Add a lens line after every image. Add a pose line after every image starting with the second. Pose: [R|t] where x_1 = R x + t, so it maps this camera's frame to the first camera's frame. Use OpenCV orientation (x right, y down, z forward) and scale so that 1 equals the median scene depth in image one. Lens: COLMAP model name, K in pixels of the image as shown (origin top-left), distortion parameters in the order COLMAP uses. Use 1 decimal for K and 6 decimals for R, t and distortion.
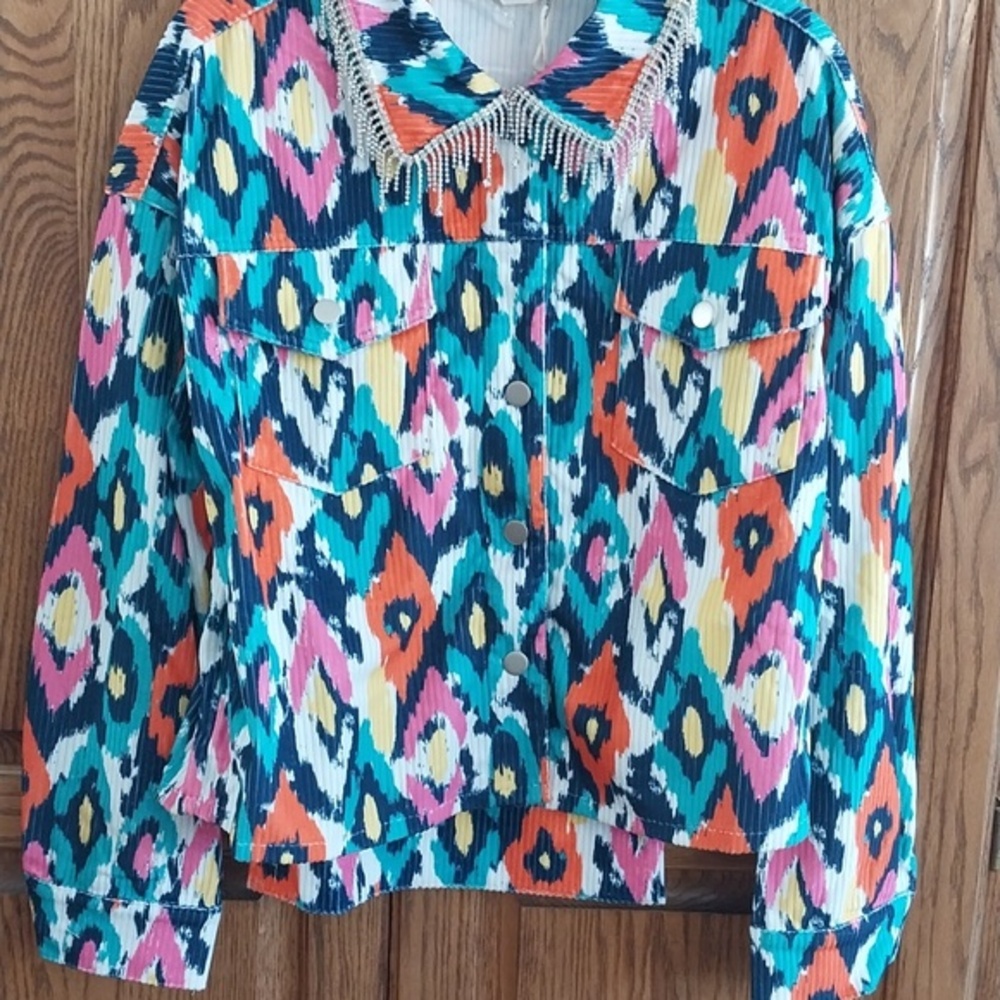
lens RADIAL K [[1714.6, 0, 527.8], [0, 1714.6, 499.7], [0, 0, 1]] dist [0.456876, -1.853455]
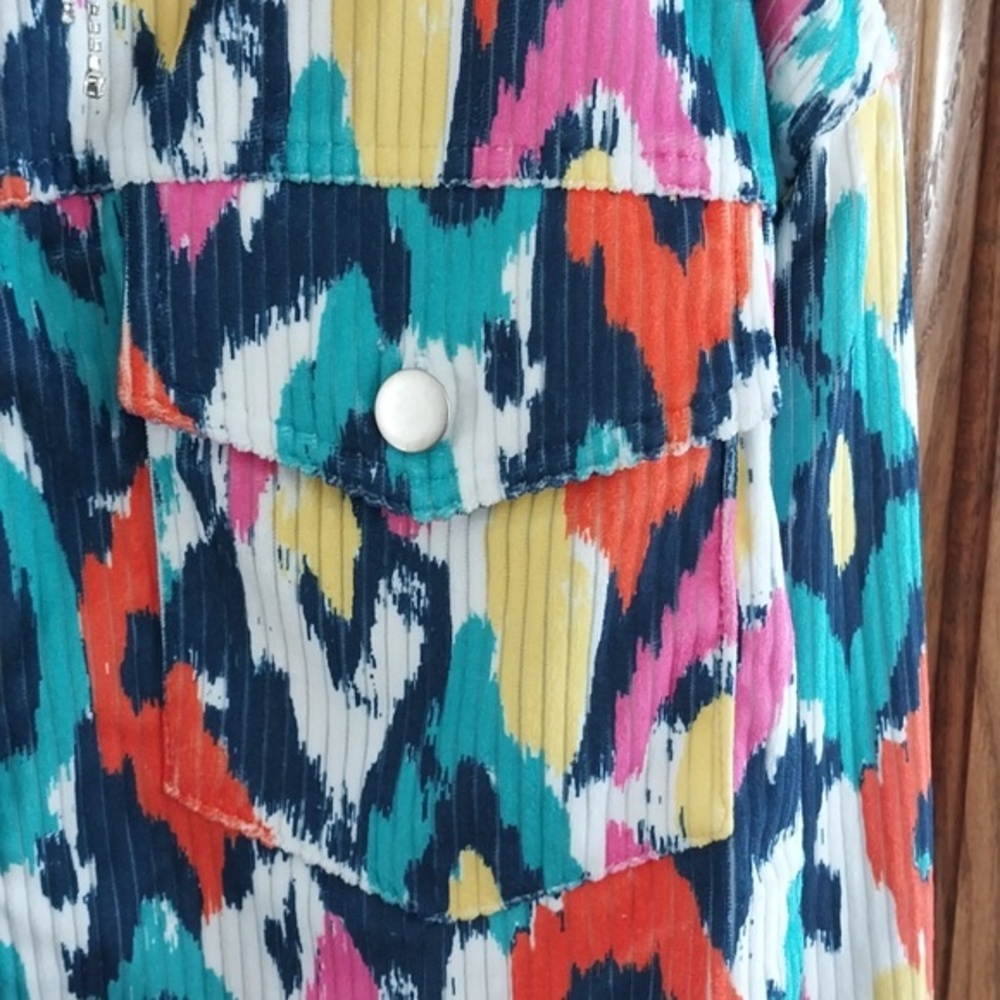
lens RADIAL K [[1714.6, 0, 527.8], [0, 1714.6, 499.7], [0, 0, 1]] dist [0.456876, -1.853455]
pose [[0.959230, -0.130527, 0.250680, 0.039714], [0.107103, 0.988691, 0.104972, -0.120499], [-0.261547, -0.073844, 0.962362, 0.680865]]
